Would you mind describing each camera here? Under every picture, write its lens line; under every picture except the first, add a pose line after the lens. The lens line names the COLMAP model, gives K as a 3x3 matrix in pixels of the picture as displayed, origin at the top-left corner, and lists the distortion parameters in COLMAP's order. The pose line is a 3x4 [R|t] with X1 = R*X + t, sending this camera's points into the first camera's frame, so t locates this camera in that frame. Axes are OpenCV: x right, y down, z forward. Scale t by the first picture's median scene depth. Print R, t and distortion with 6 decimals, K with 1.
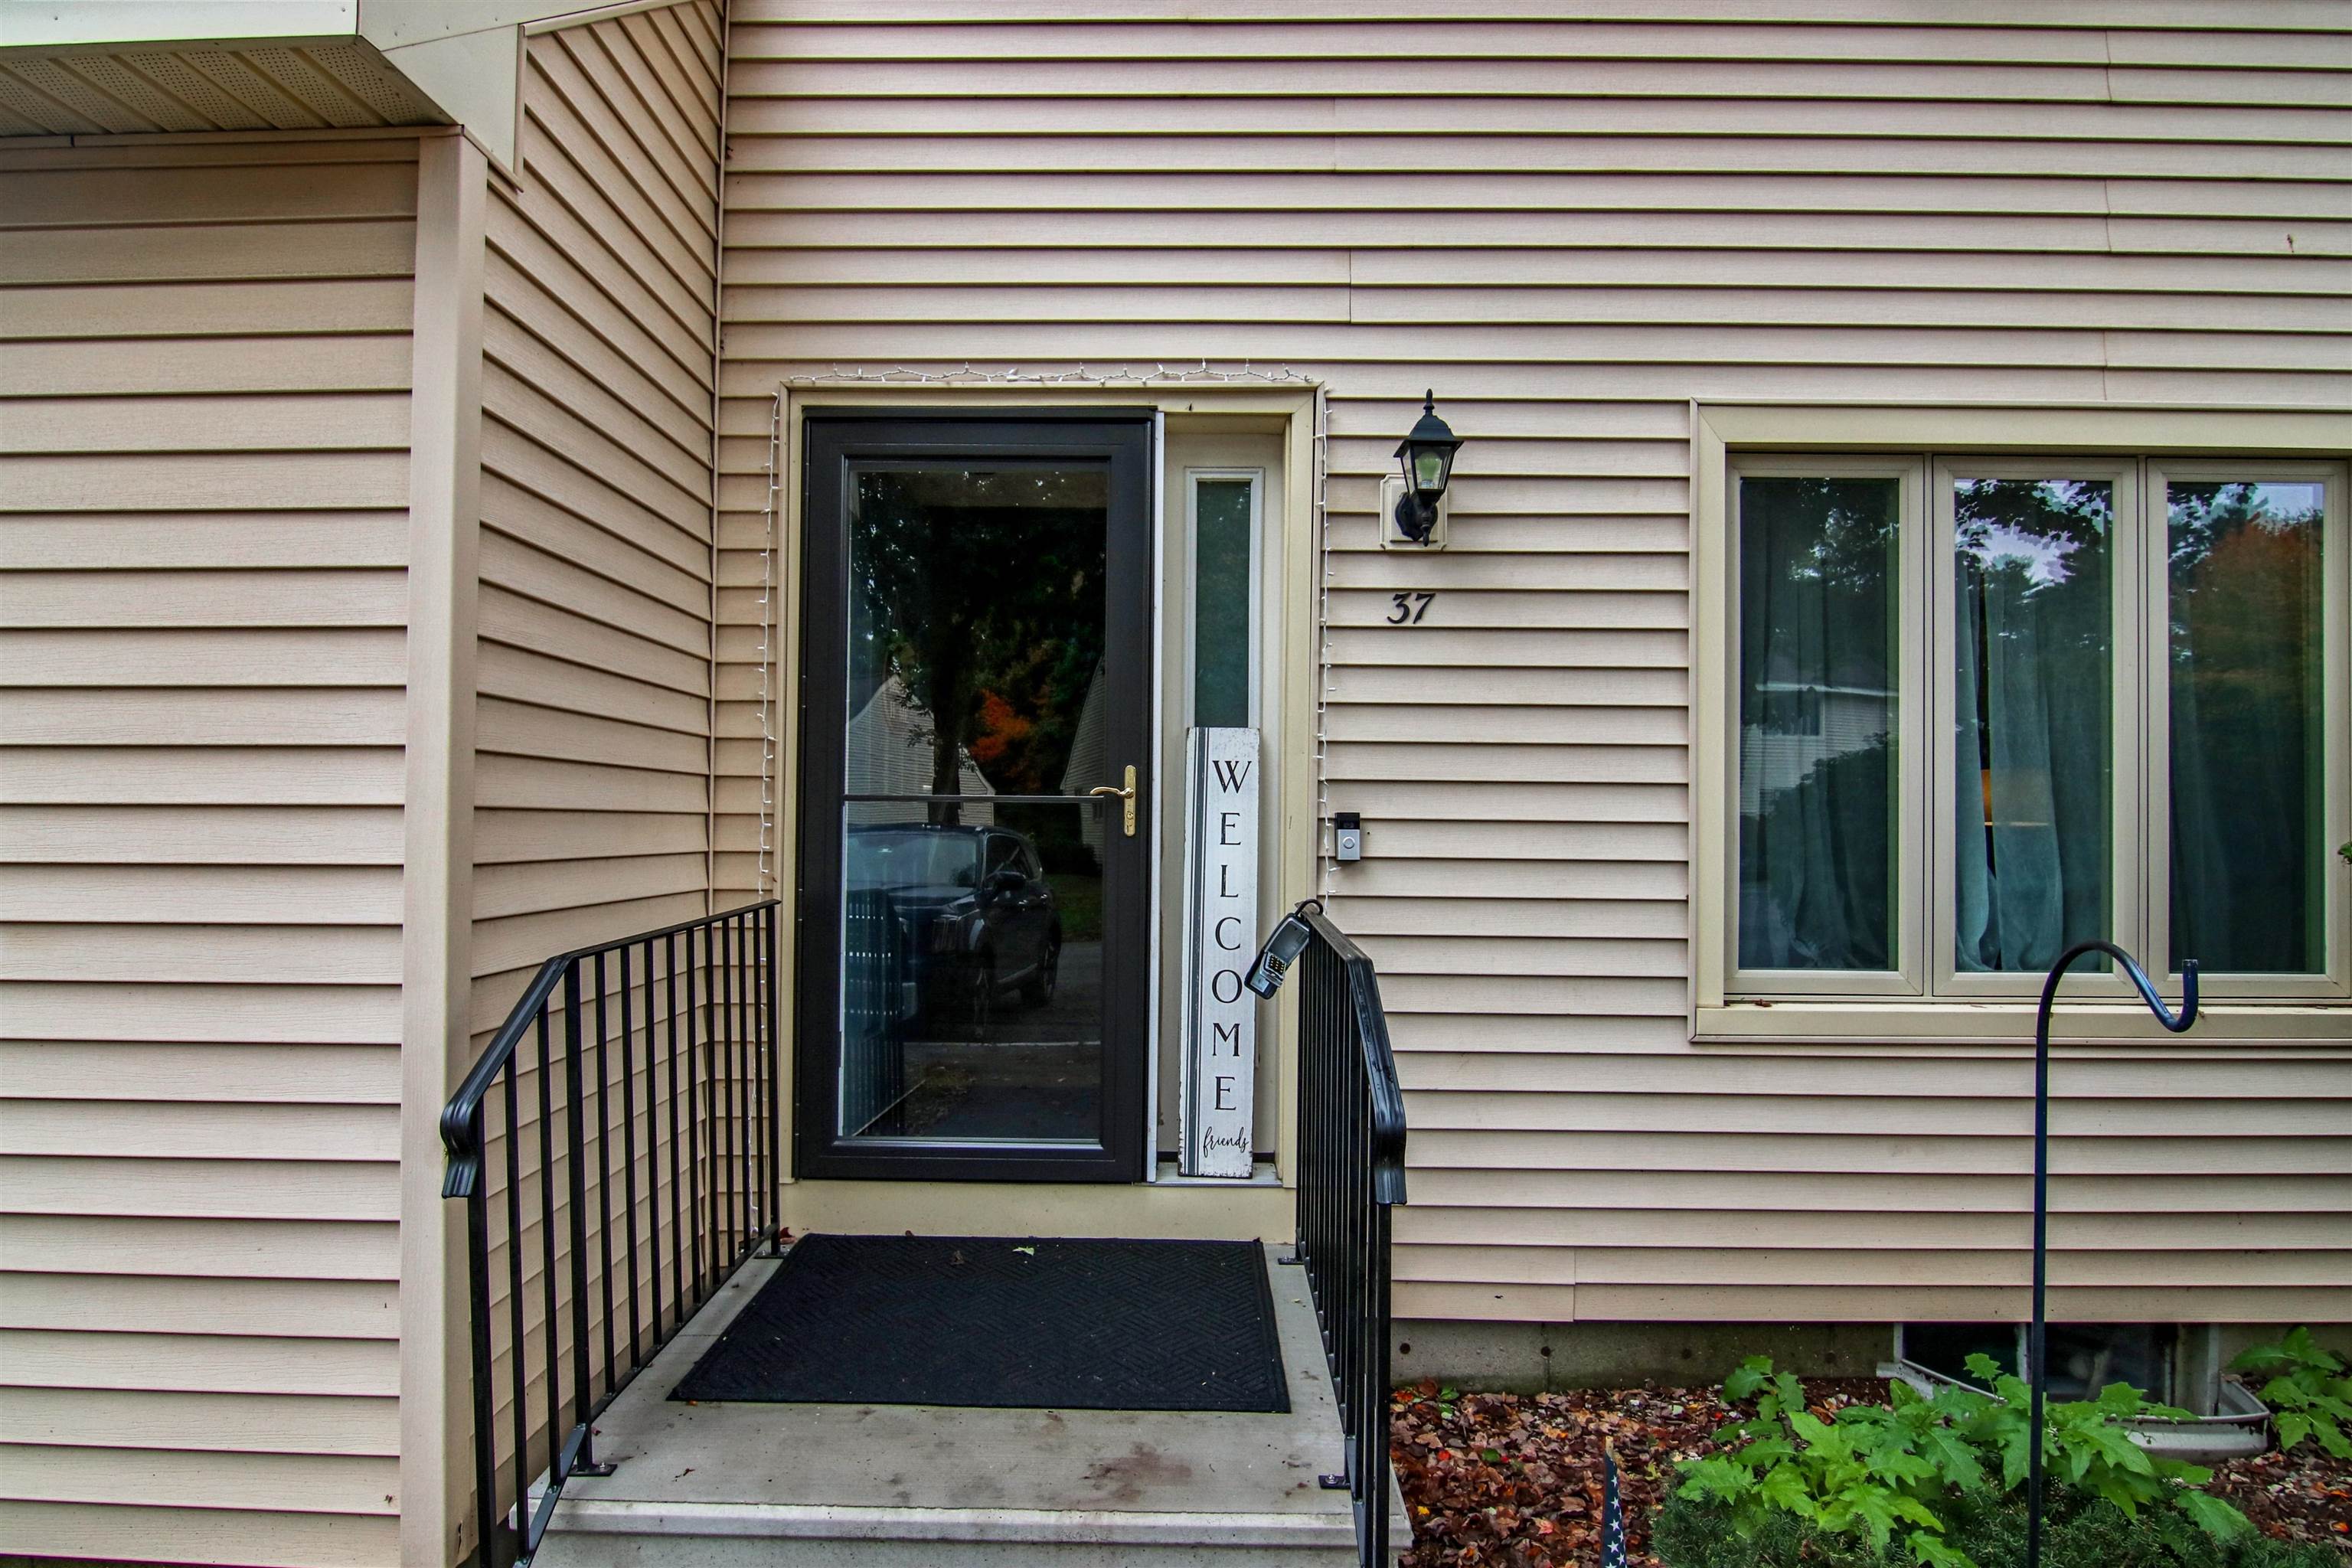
lens RADIAL K [[1214.9, 0, 1178.5], [0, 1214.9, 755.8], [0, 0, 1]] dist [-0.003941, -0.010784]
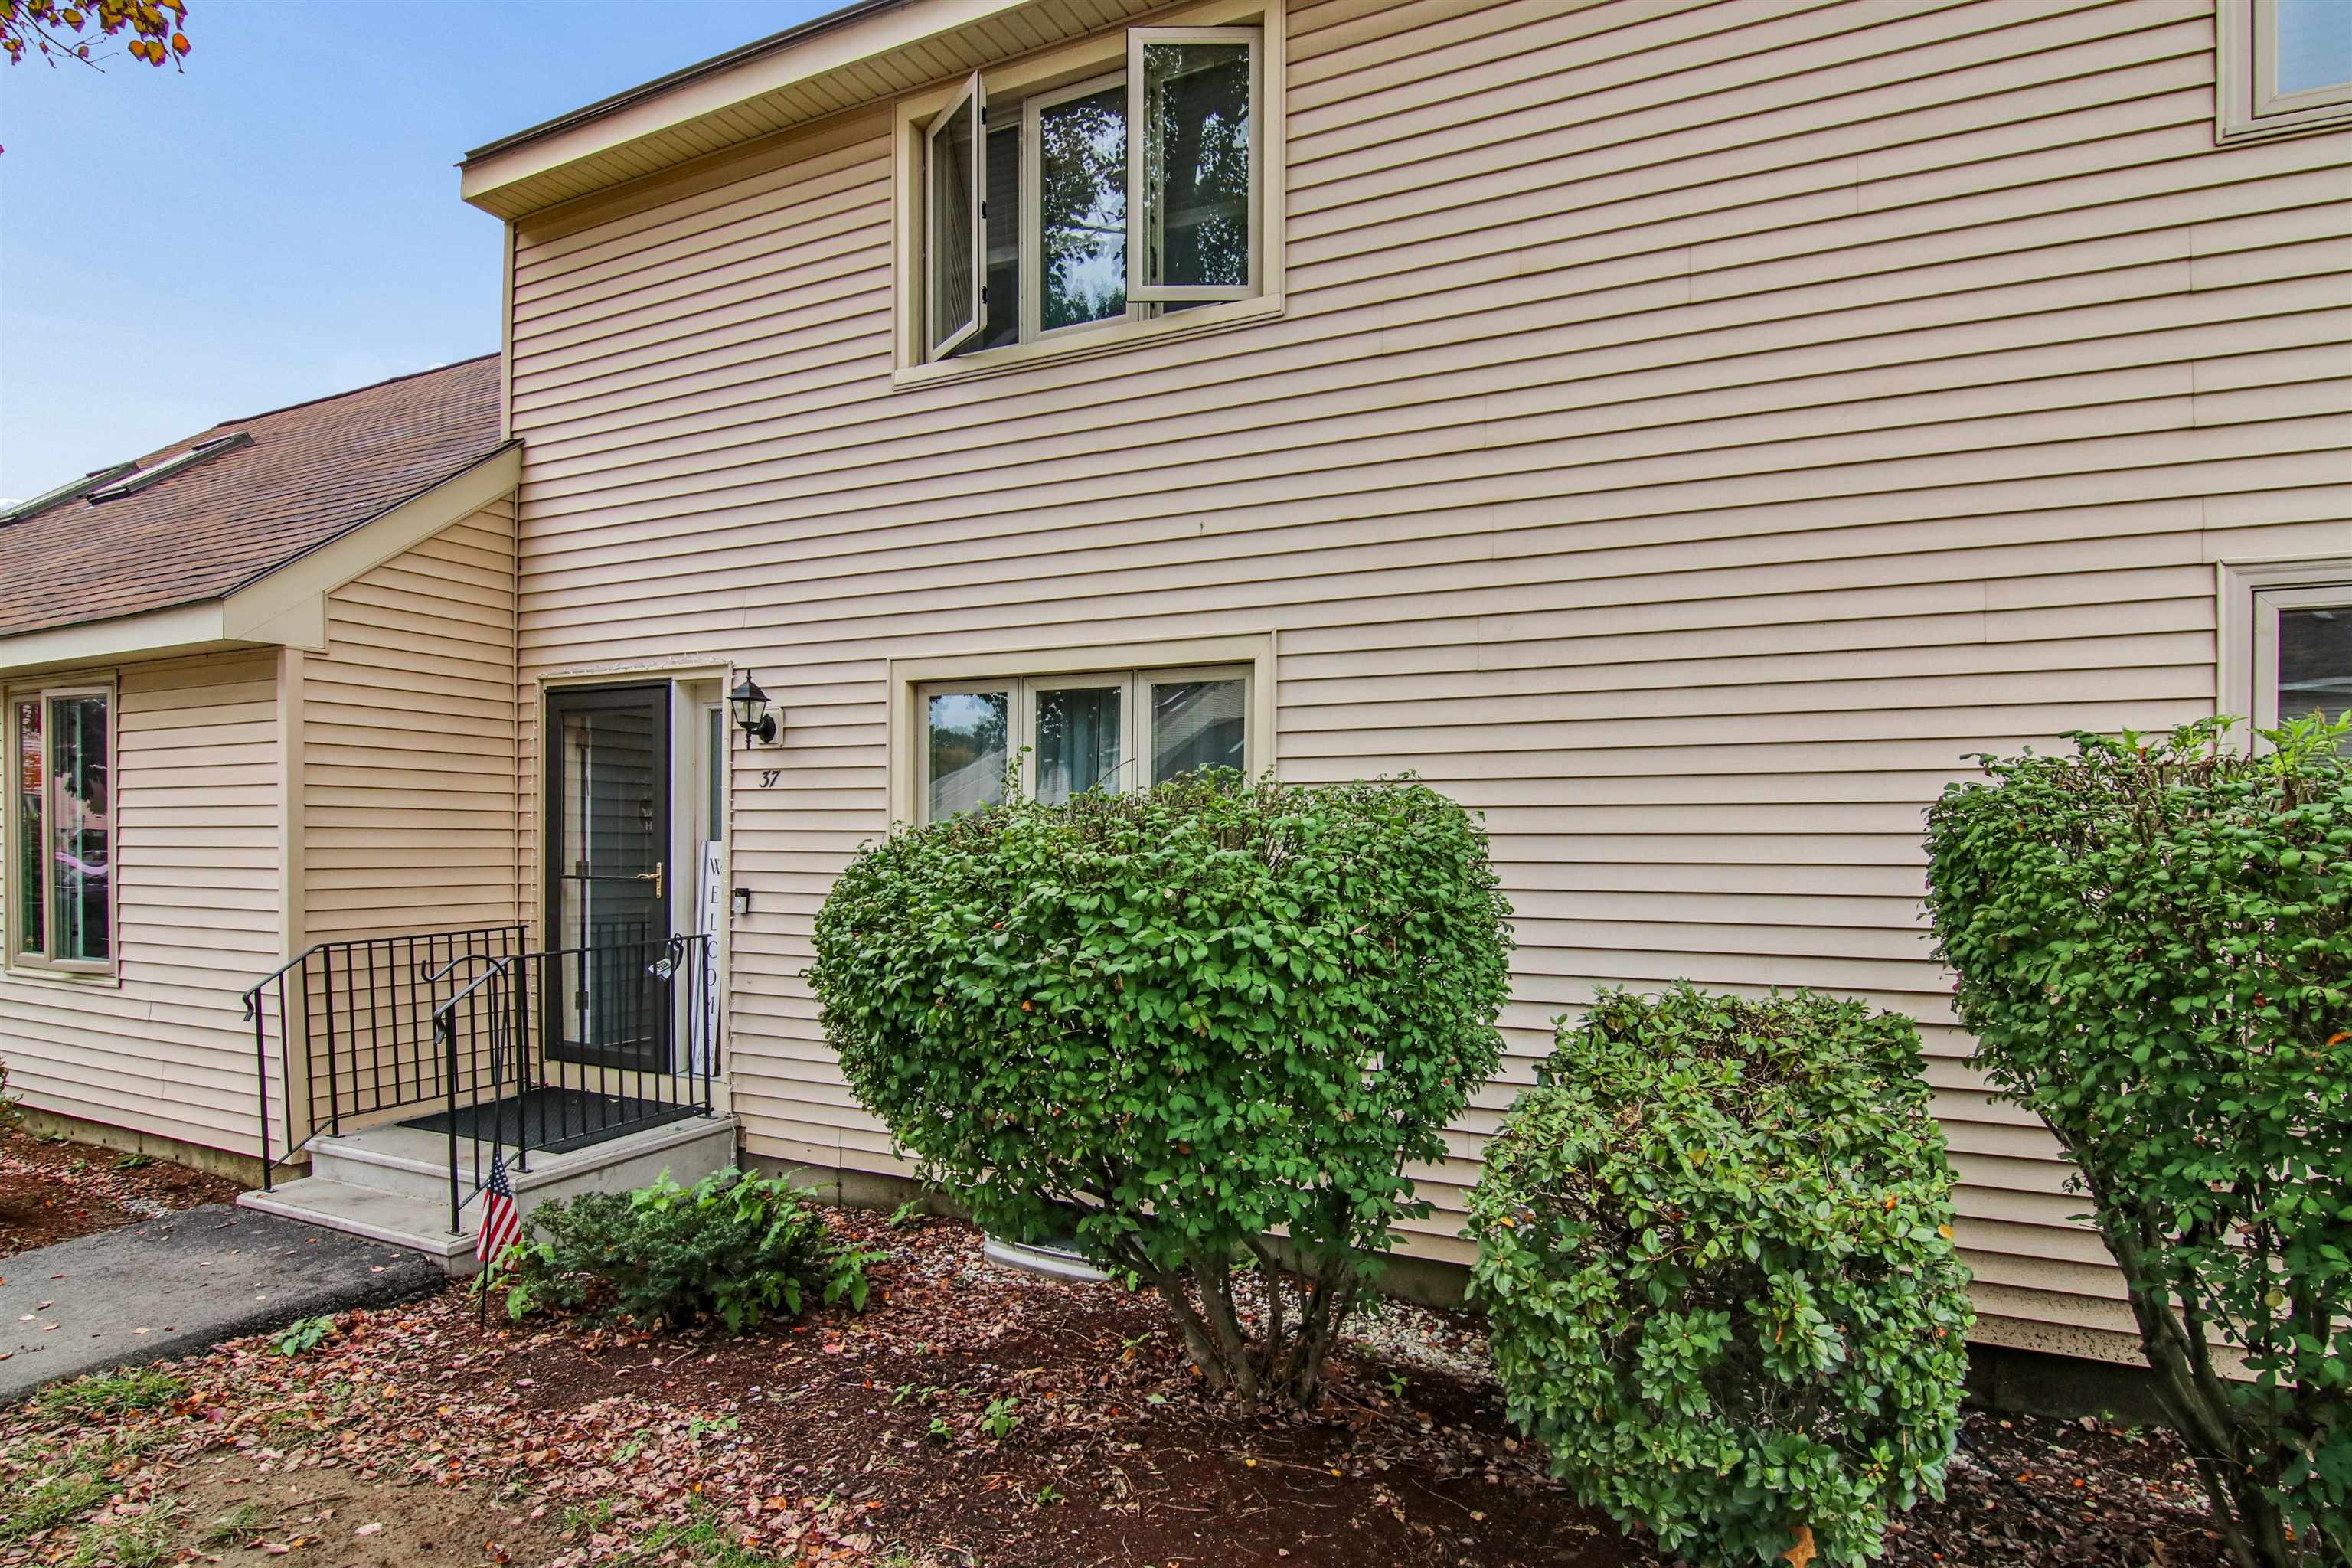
lens RADIAL K [[1189.8, 0, 1191.4], [0, 1189.8, 790.2], [0, 0, 1]] dist [-0.003448, -0.011850]
pose [[0.911562, -0.017313, -0.410797, 1.533500], [0.020337, 0.999789, 0.002991, -0.096579], [0.410659, -0.011081, 0.911722, -0.399107]]
